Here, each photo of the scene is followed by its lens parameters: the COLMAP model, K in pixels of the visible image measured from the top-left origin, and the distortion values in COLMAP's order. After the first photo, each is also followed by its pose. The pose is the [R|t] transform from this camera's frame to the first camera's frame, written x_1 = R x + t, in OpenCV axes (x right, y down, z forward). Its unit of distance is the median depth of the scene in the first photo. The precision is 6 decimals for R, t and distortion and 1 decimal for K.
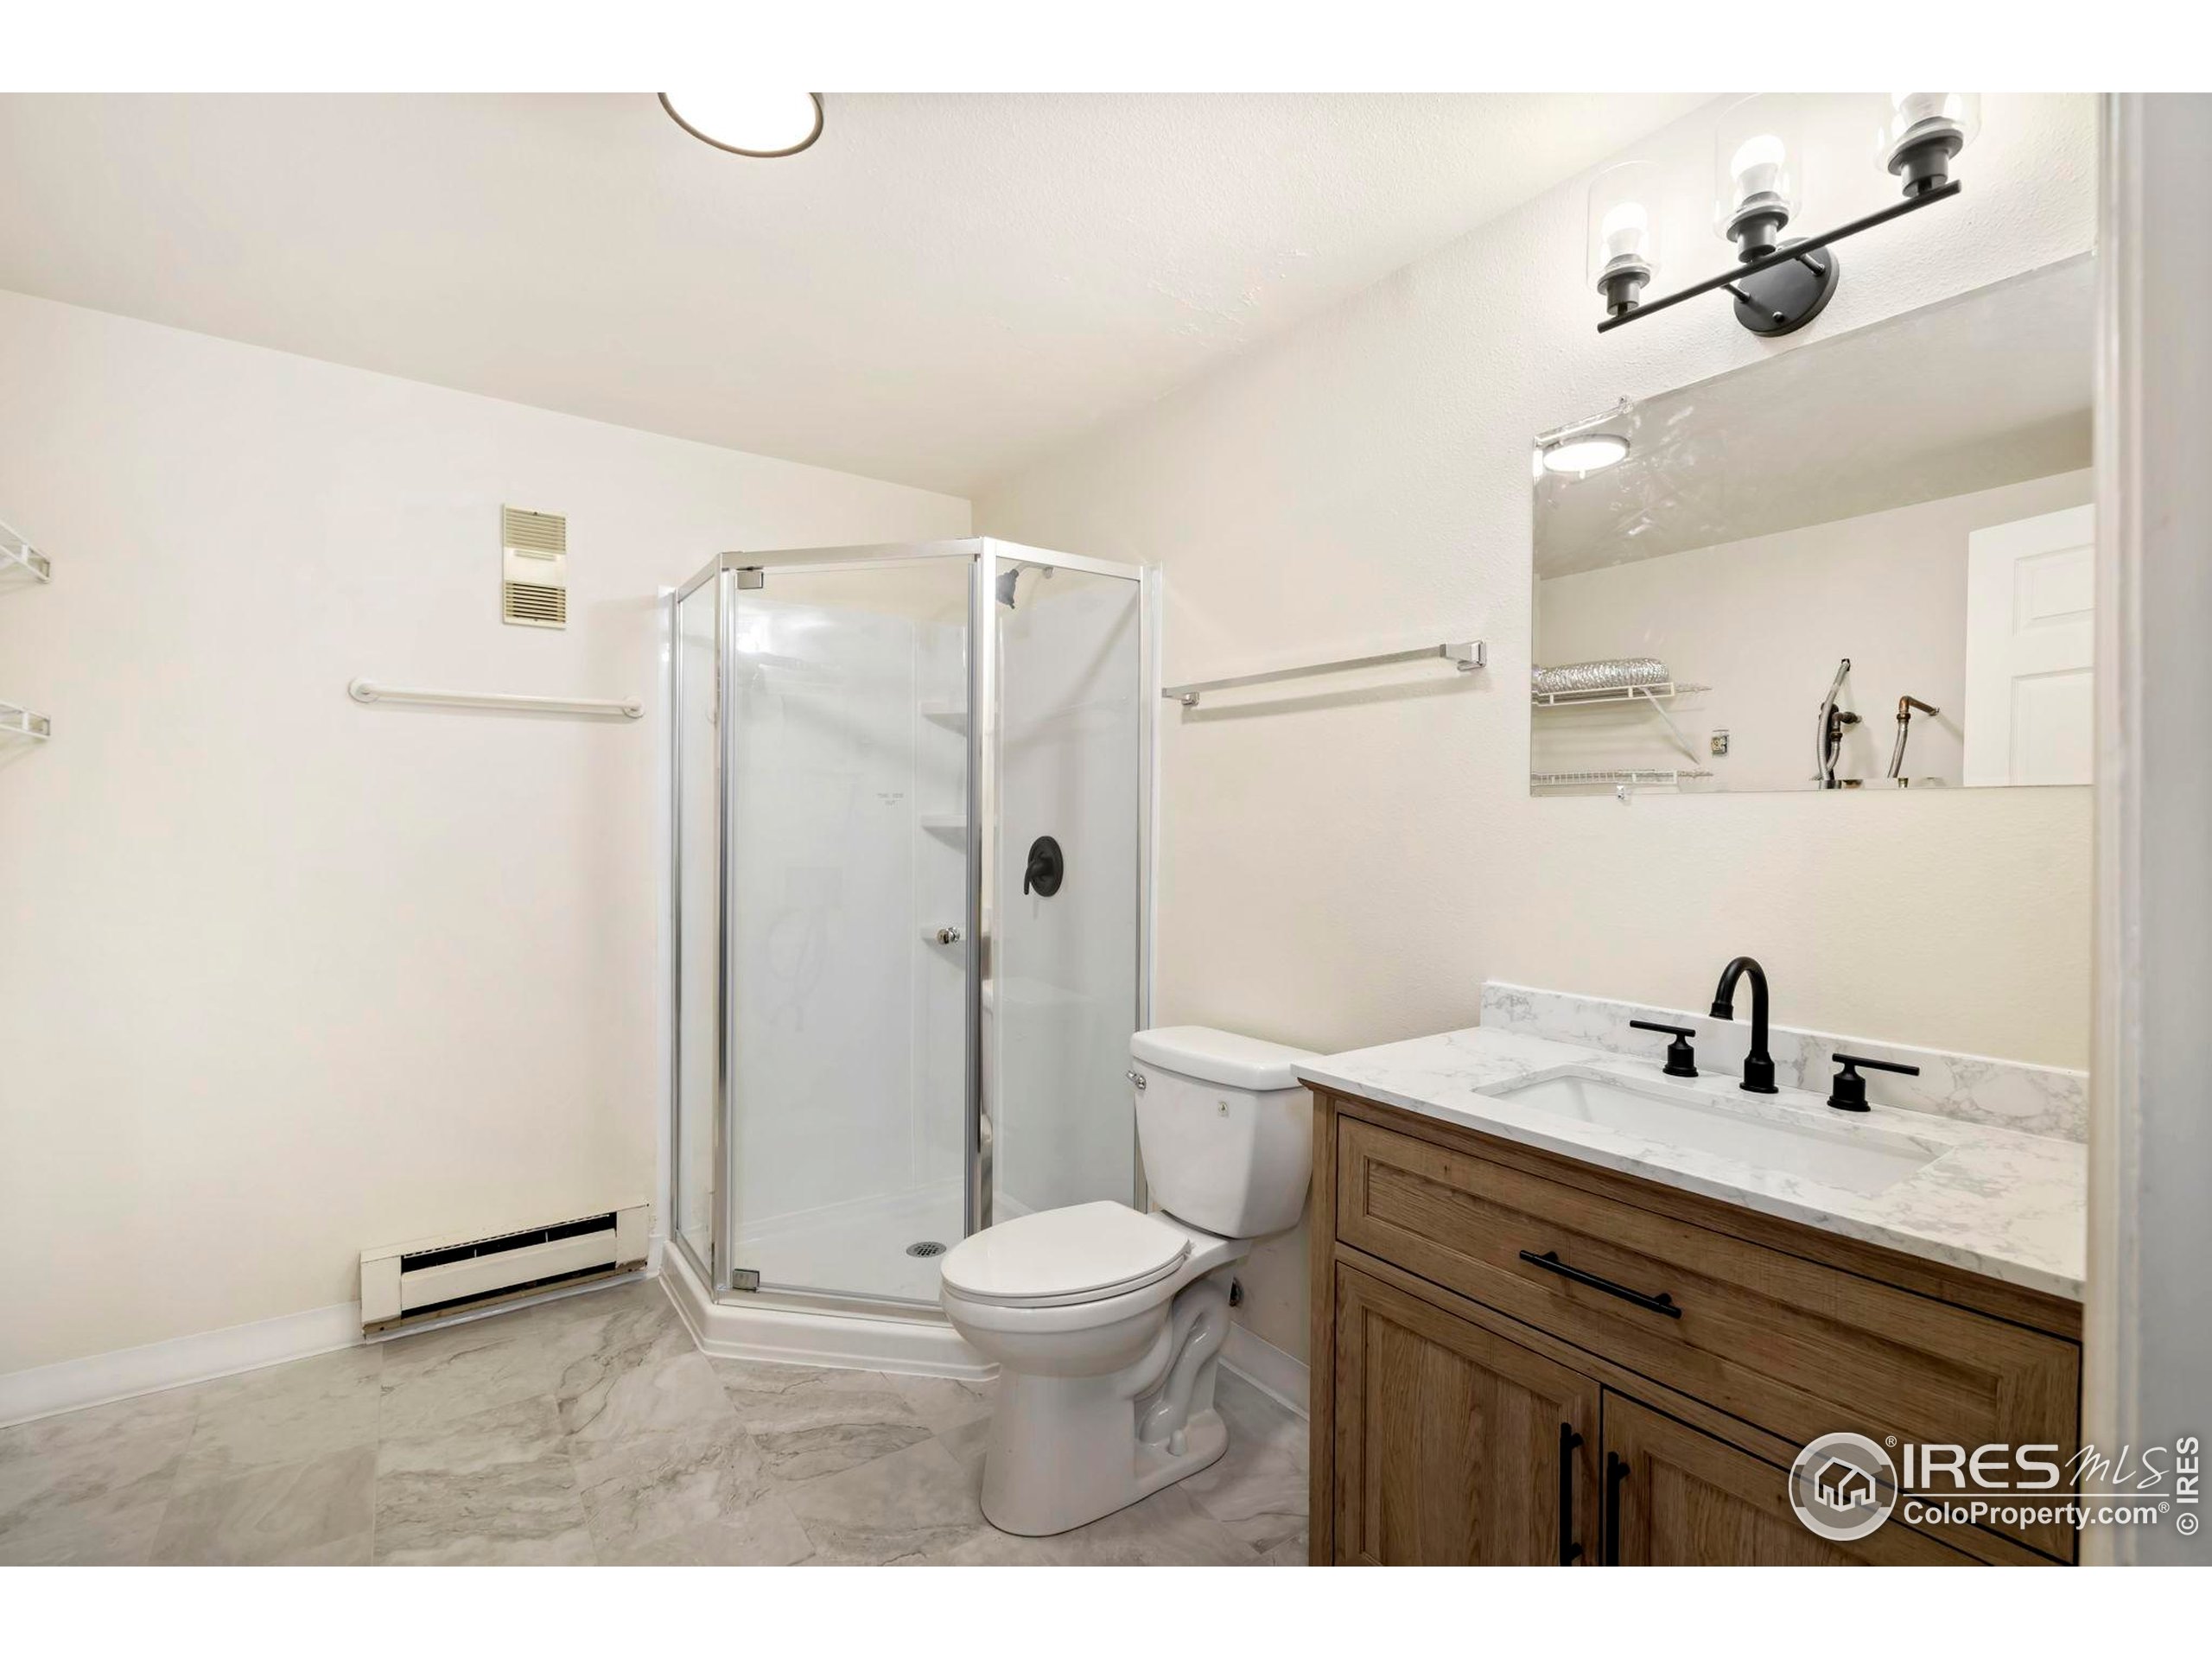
lens RADIAL K [[999.8, 0, 1088.2], [0, 999.8, 839.0], [0, 0, 1]] dist [0.001131, 0.000580]
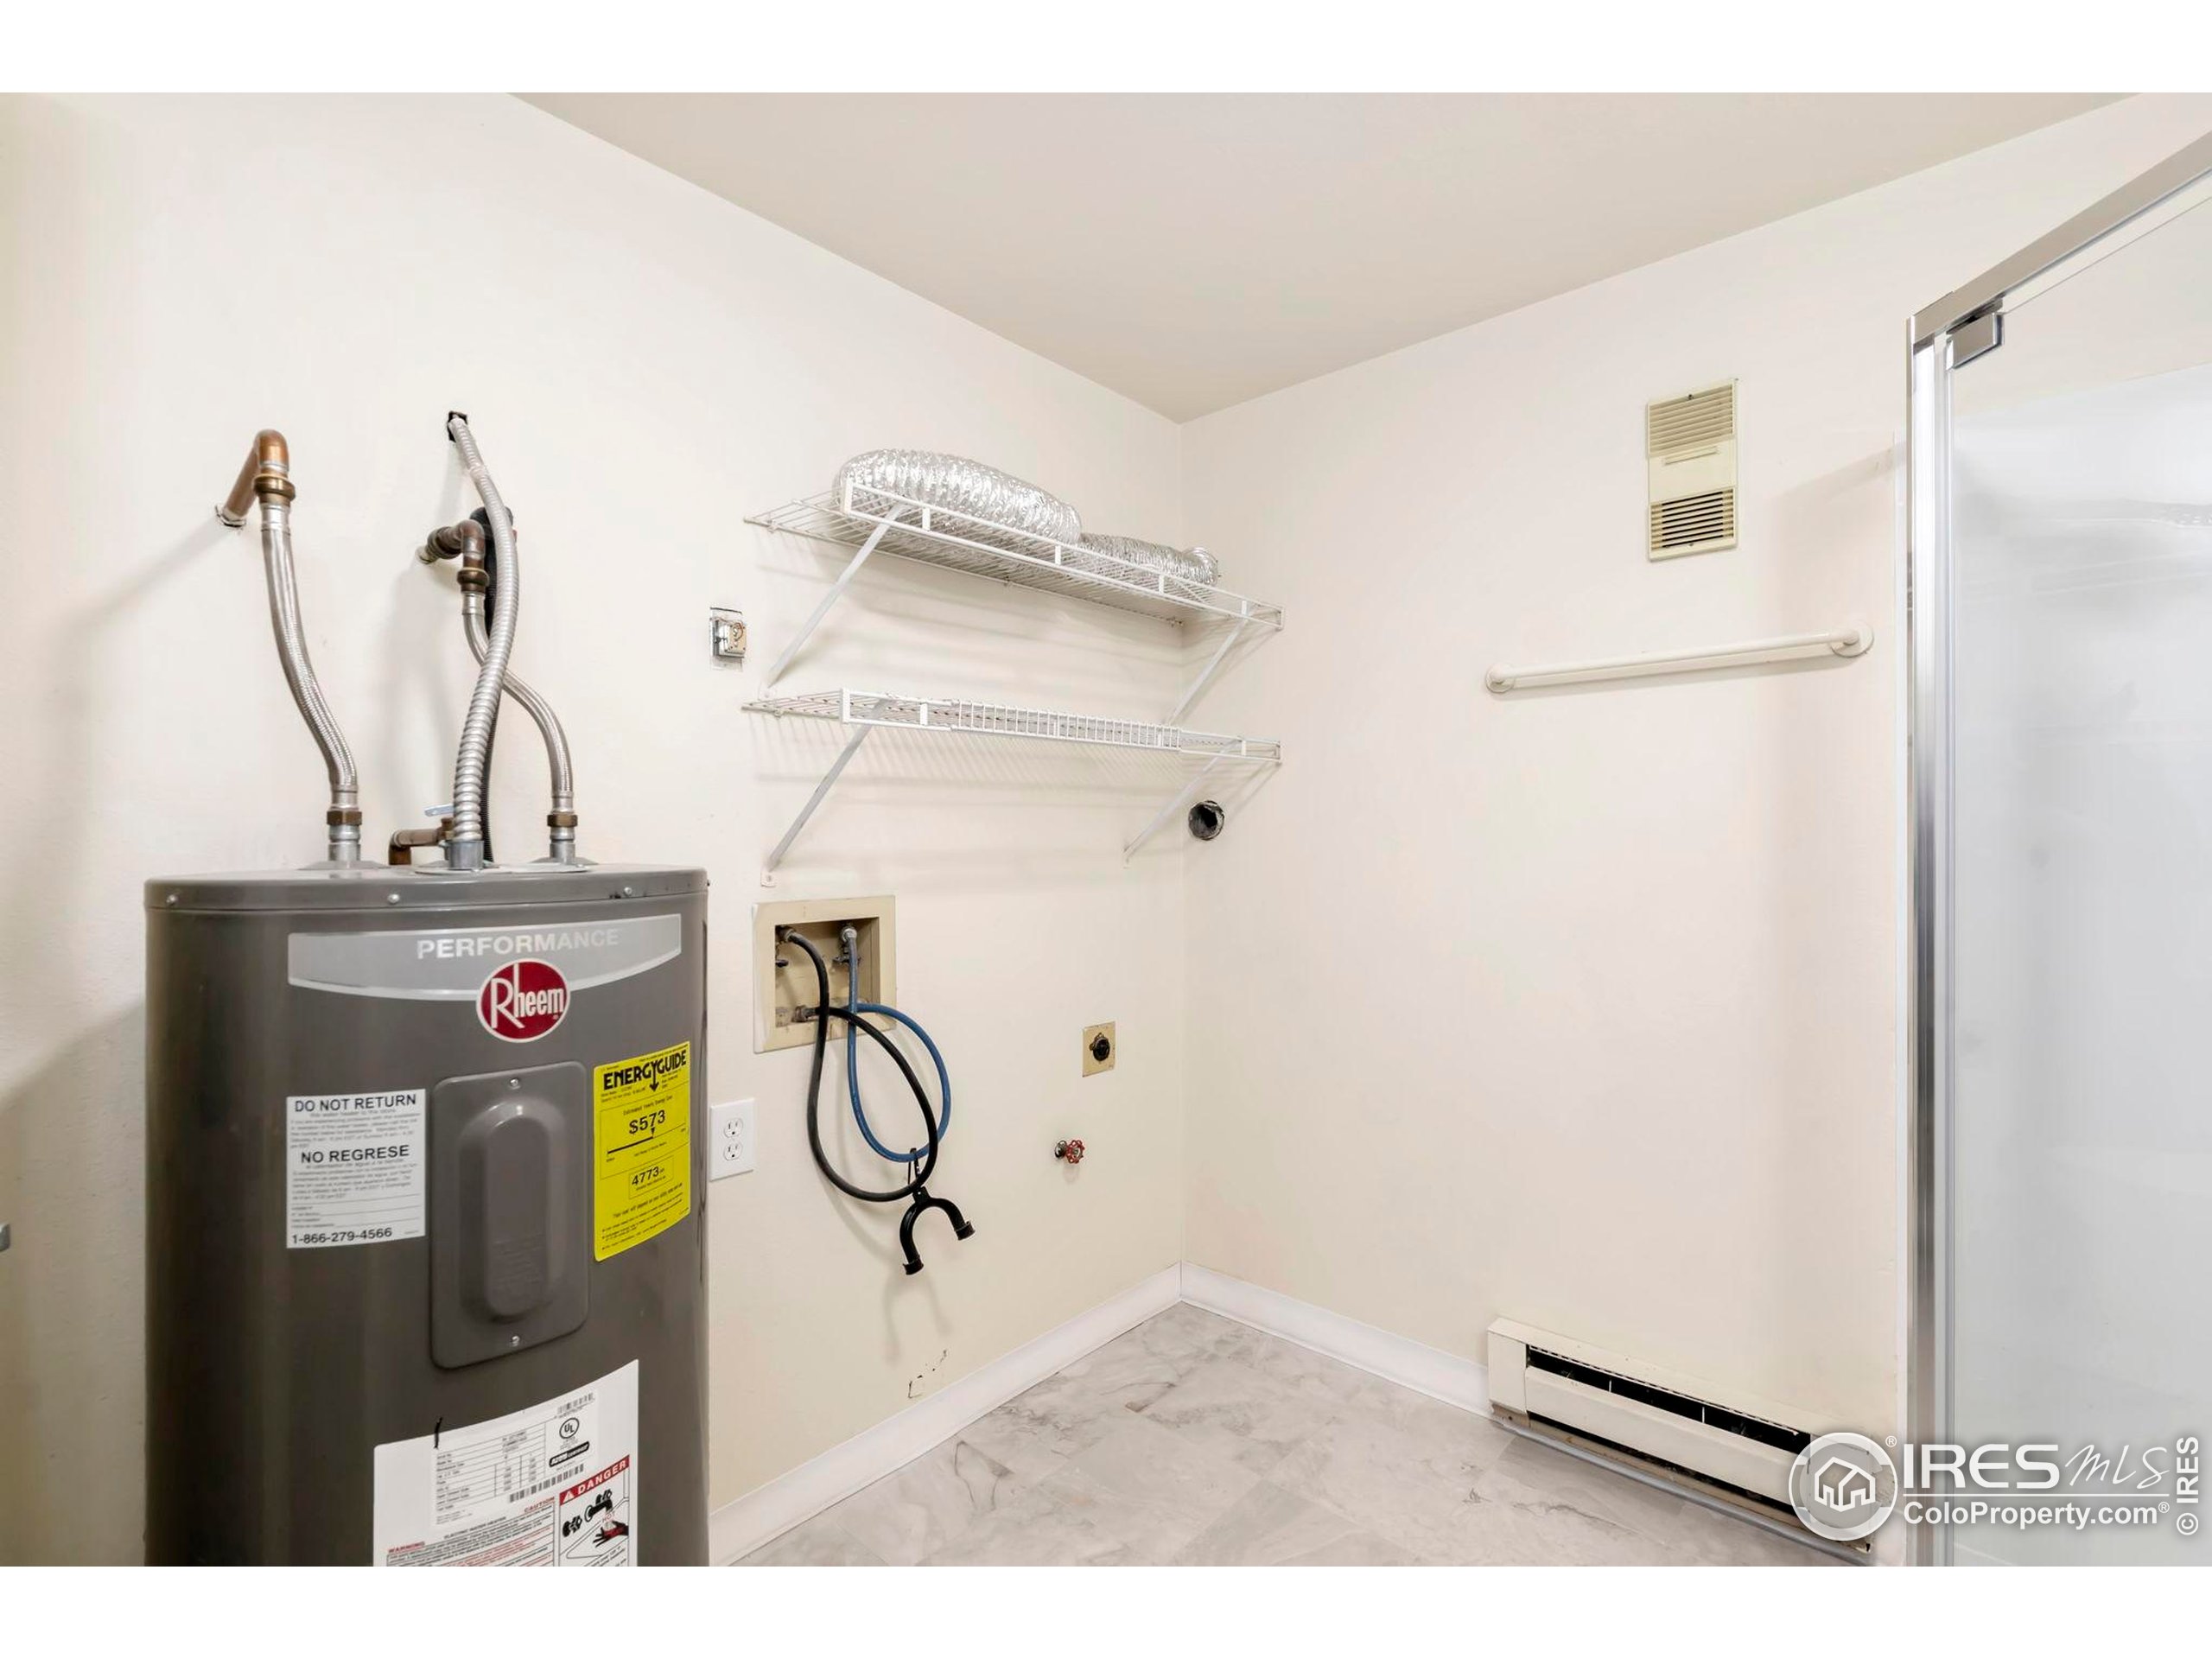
lens RADIAL K [[999.8, 0, 1103.8], [0, 999.8, 835.9], [0, 0, 1]] dist [0.001131, 0.000580]
pose [[0.238162, -0.005418, -0.971210, 0.044065], [-0.001270, 0.999982, -0.005890, -0.004552], [0.971225, 0.002636, 0.238151, 0.415781]]
